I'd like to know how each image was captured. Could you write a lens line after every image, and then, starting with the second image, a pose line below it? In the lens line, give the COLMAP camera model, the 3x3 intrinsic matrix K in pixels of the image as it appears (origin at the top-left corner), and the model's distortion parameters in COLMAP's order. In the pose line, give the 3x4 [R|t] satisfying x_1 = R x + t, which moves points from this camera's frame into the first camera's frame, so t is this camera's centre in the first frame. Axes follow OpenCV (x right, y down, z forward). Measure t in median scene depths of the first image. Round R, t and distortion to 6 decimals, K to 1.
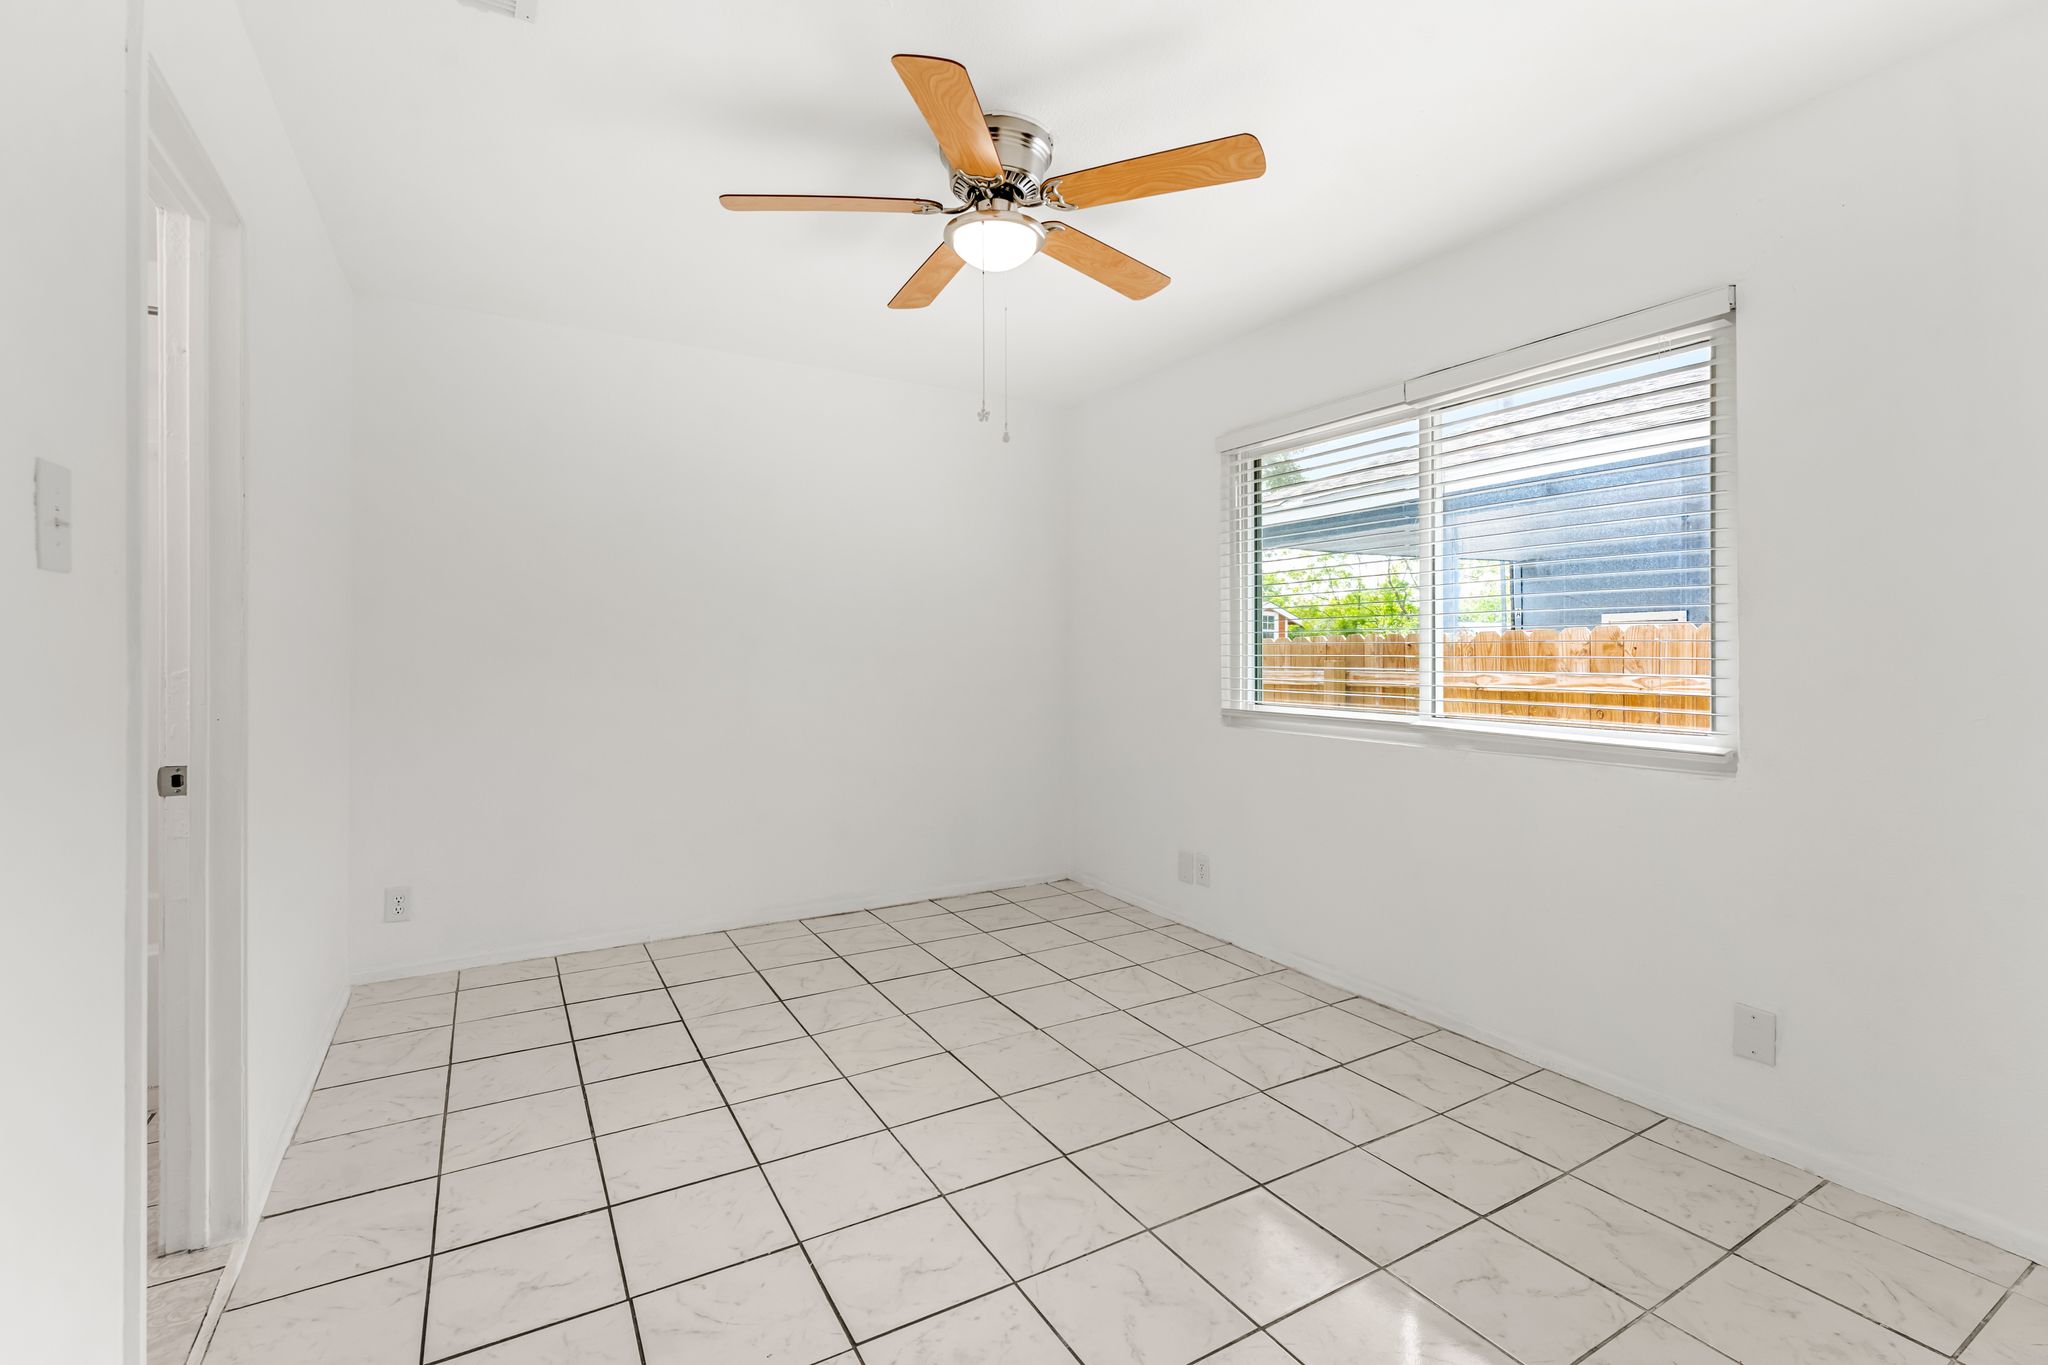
lens RADIAL K [[918.7, 0, 1019.6], [0, 918.7, 635.8], [0, 0, 1]] dist [-0.001893, -0.000293]
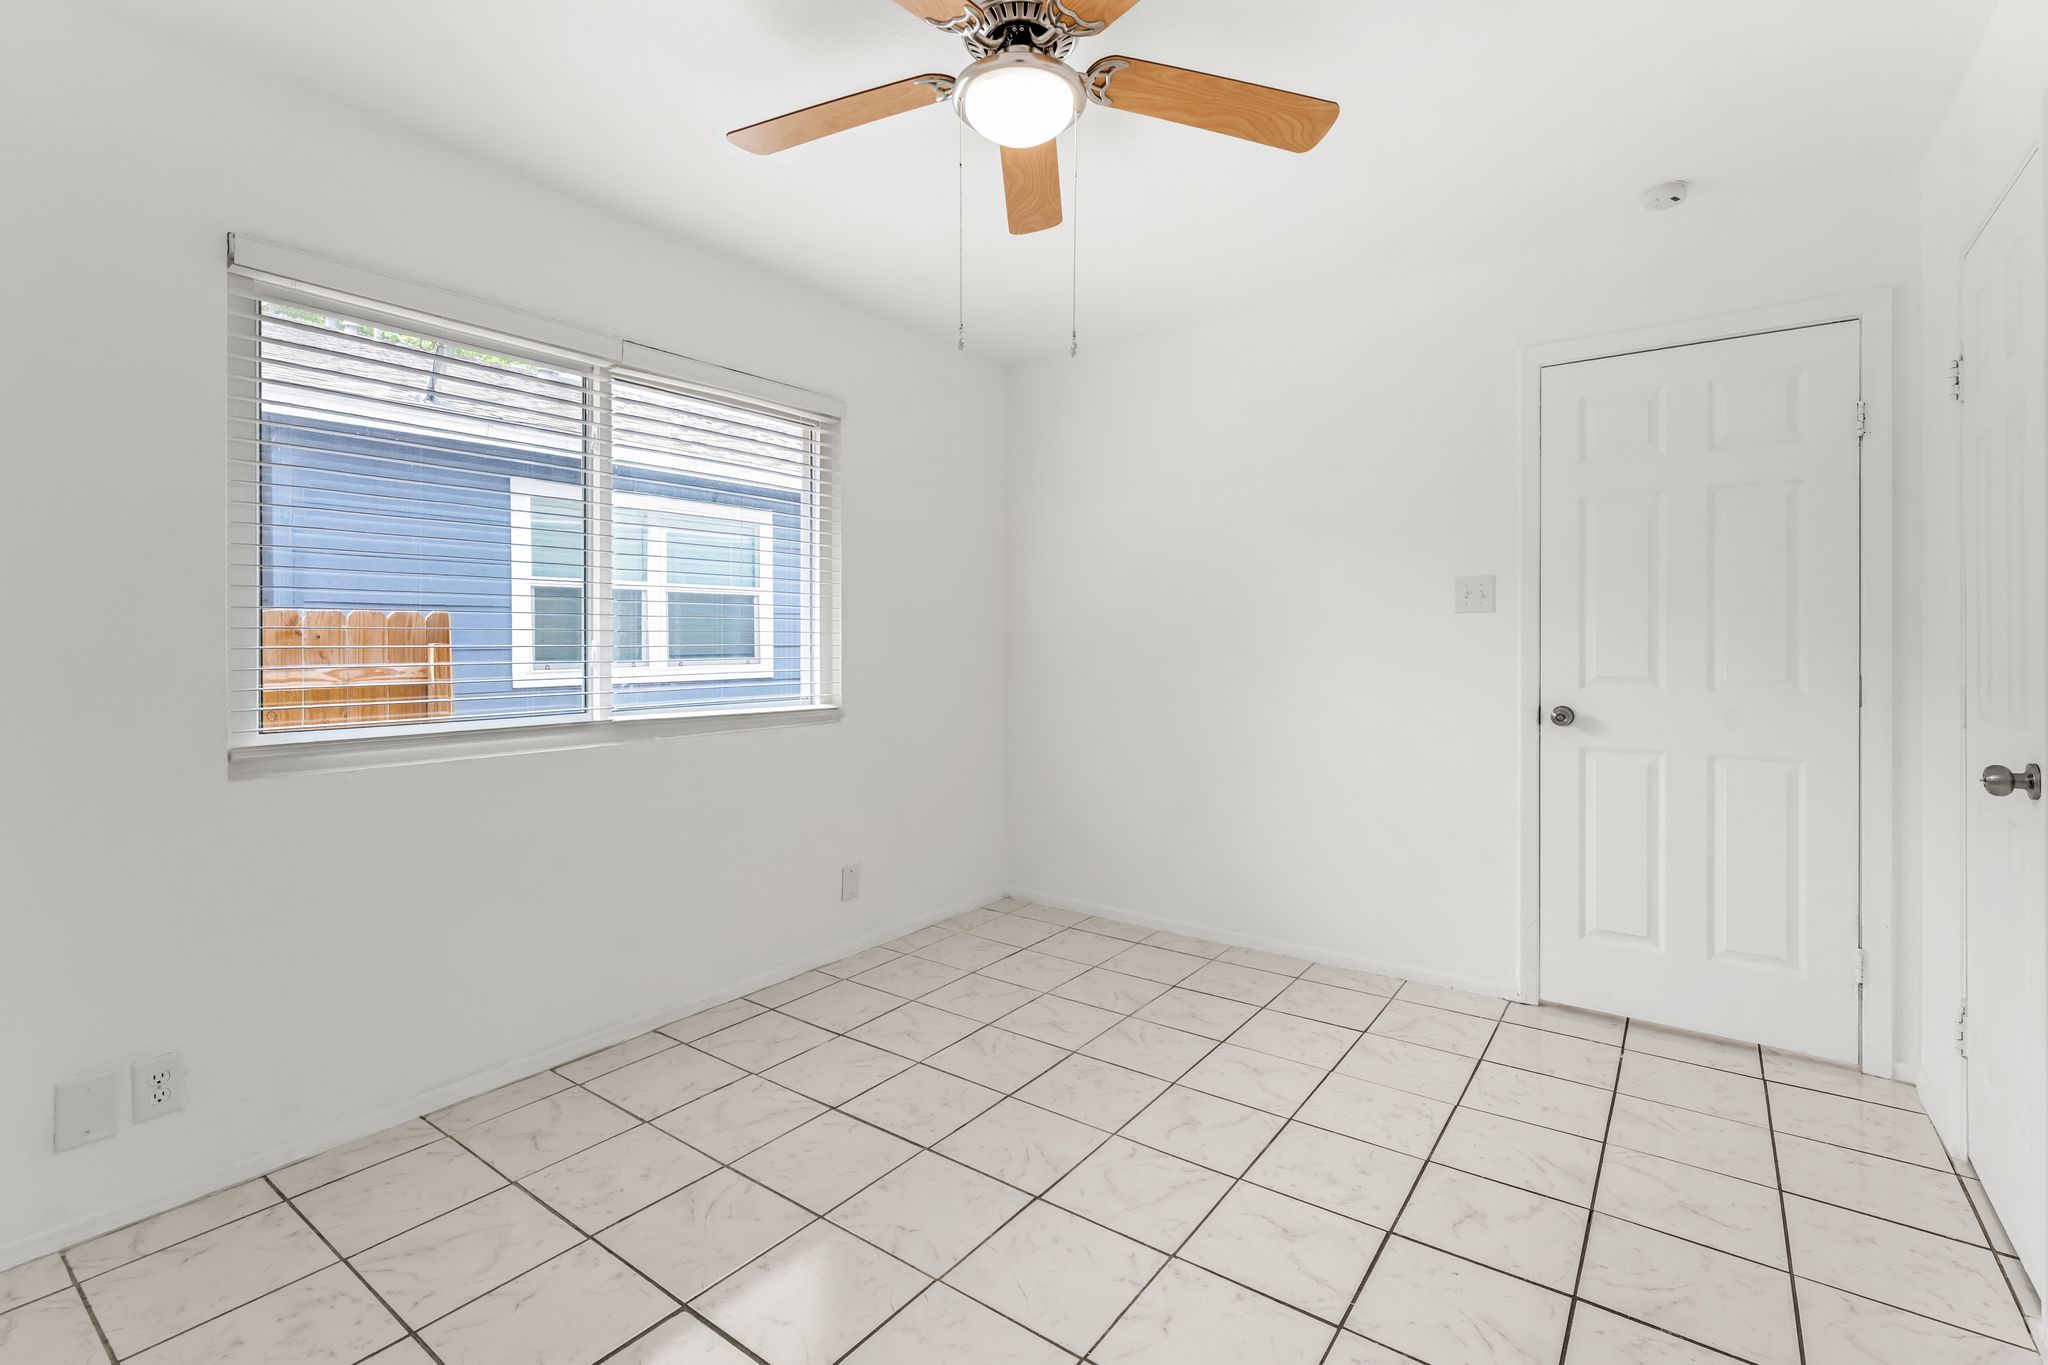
lens RADIAL K [[918.7, 0, 1019.6], [0, 918.7, 635.8], [0, 0, 1]] dist [-0.001893, -0.000293]
pose [[-0.399995, 0.003075, 0.916512, -0.526972], [-0.014893, 0.999841, -0.009854, 0.015088], [-0.916396, -0.017591, -0.399885, 0.945026]]
